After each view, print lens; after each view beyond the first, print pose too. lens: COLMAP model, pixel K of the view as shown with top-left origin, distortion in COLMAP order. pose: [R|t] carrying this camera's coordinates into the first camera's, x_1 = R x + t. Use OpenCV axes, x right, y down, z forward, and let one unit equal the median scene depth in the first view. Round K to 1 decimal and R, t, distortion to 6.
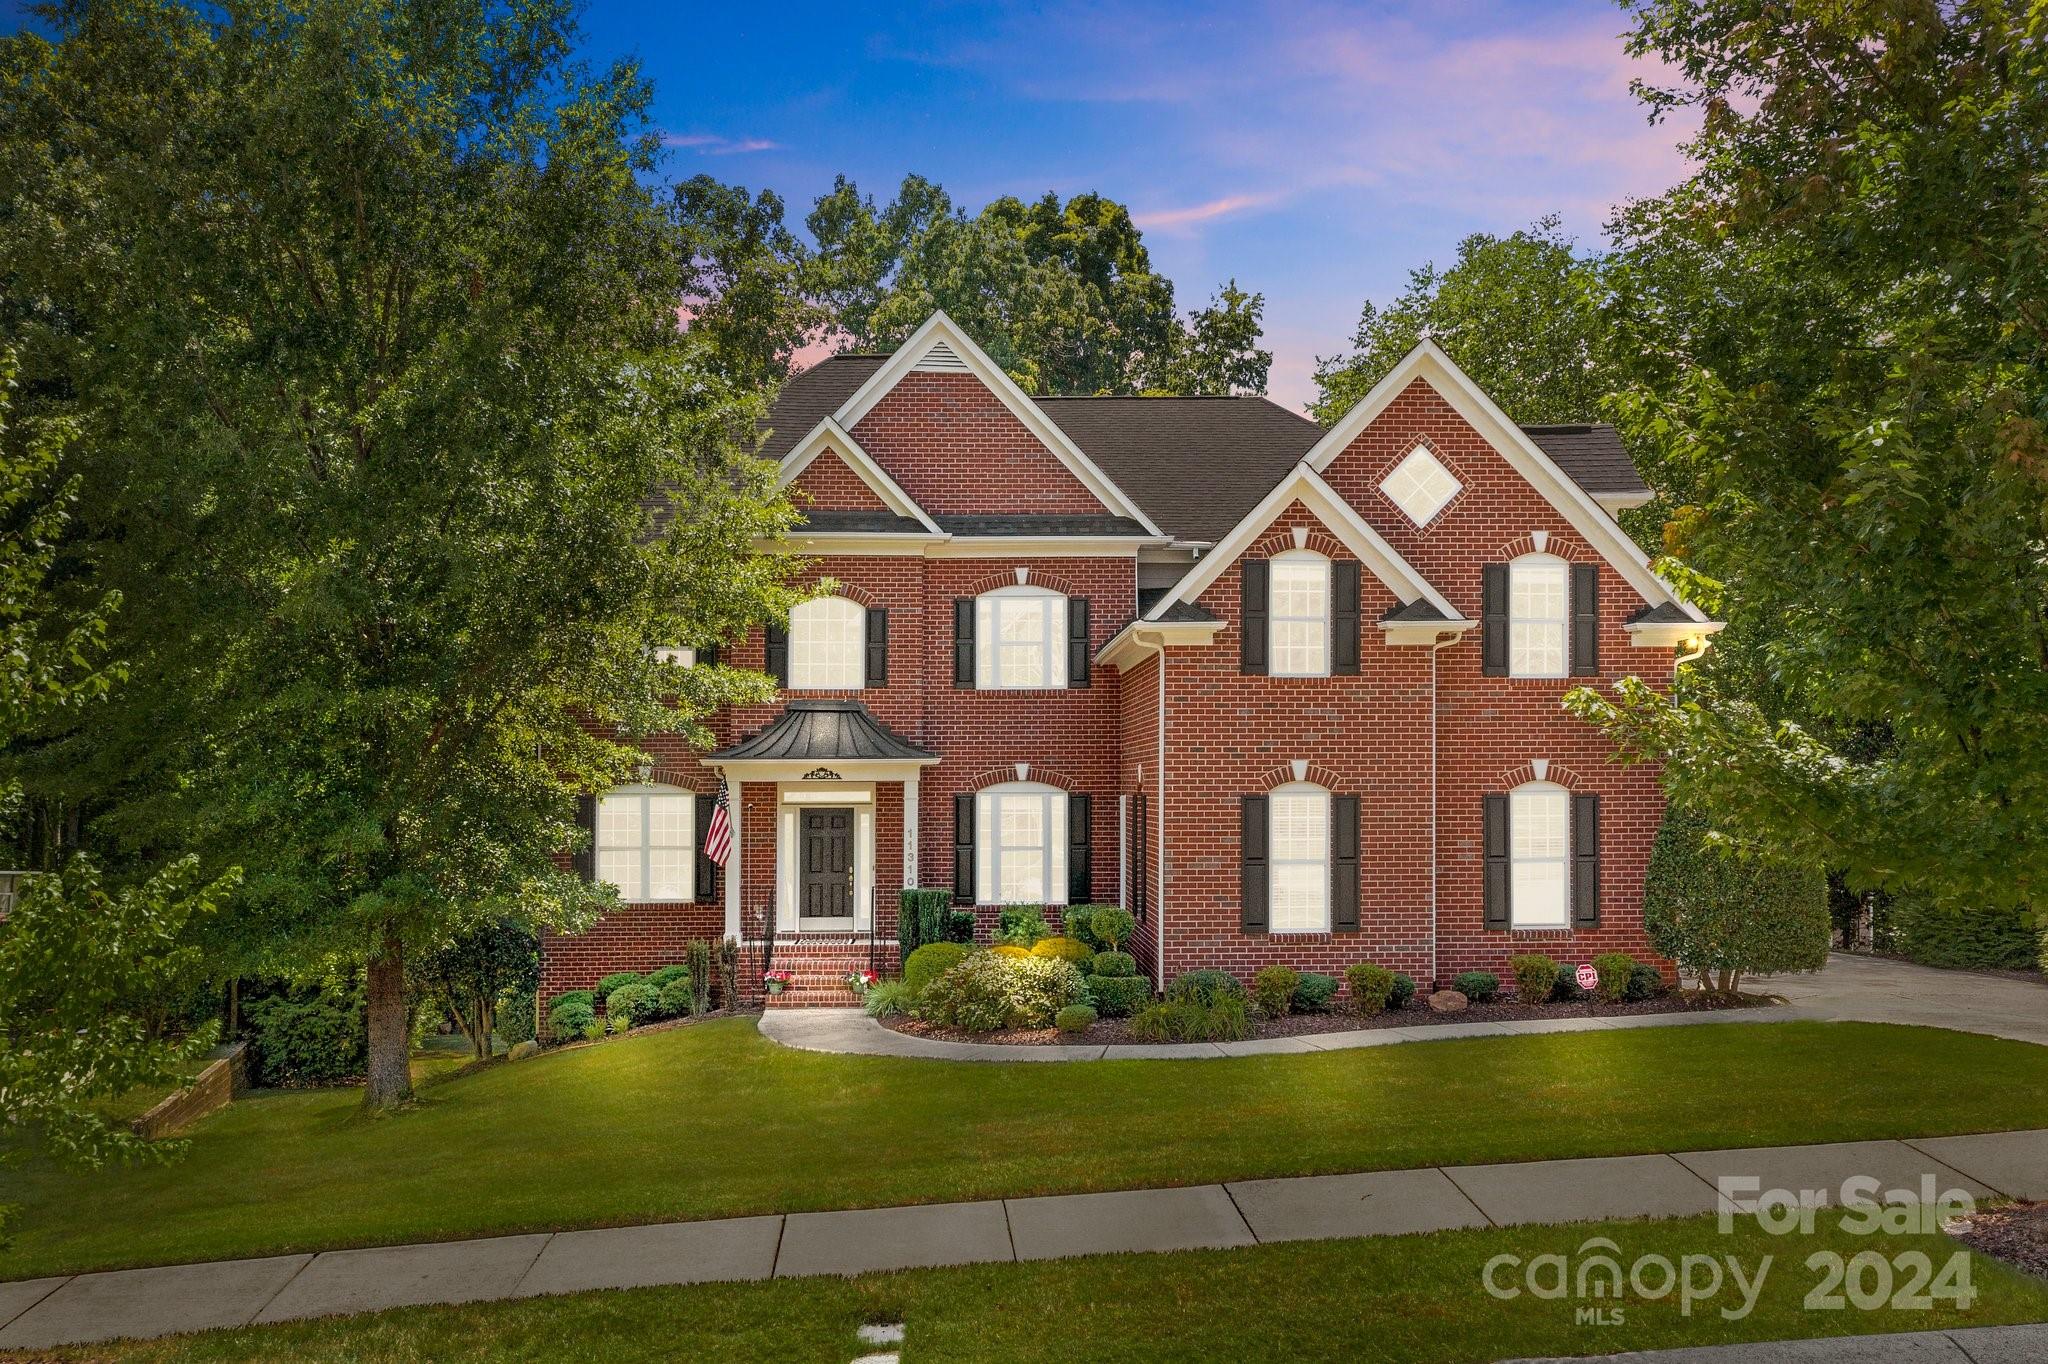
lens RADIAL K [[1605.7, 0, 1014.2], [0, 1605.7, 750.6], [0, 0, 1]] dist [0.010903, -0.003754]
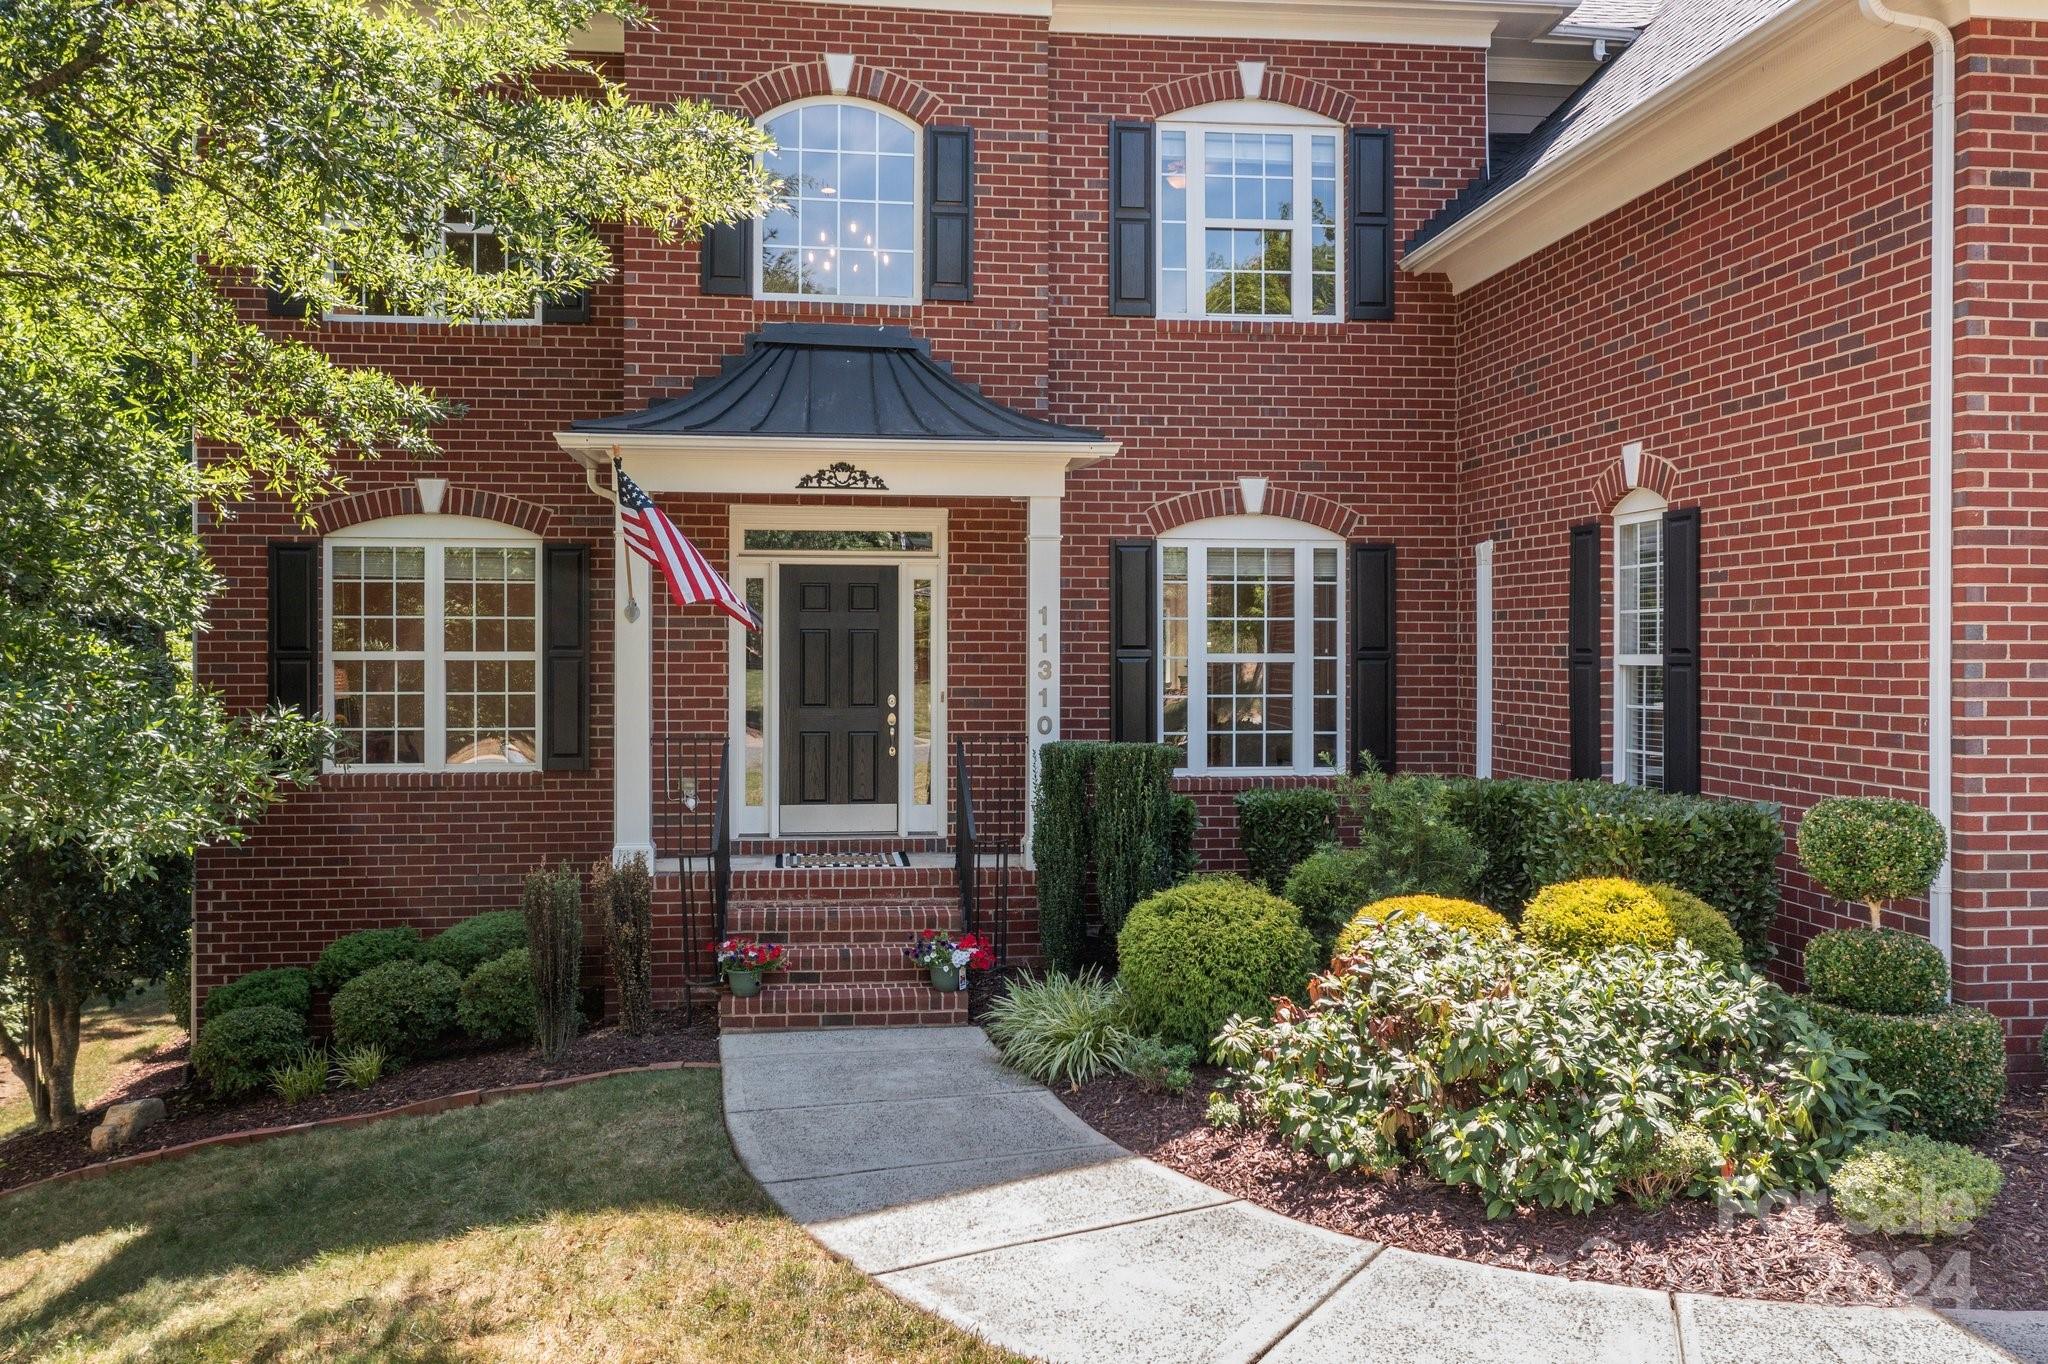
lens RADIAL K [[1645.0, 0, 1024.0], [0, 1645.0, 682.0], [0, 0, 1]] dist [0.003079, -0.002025]
pose [[0.996144, 0.005085, 0.087585, -0.107057], [-0.008860, 0.999046, 0.042766, 0.049323], [-0.087284, -0.043377, 0.995239, 0.538982]]
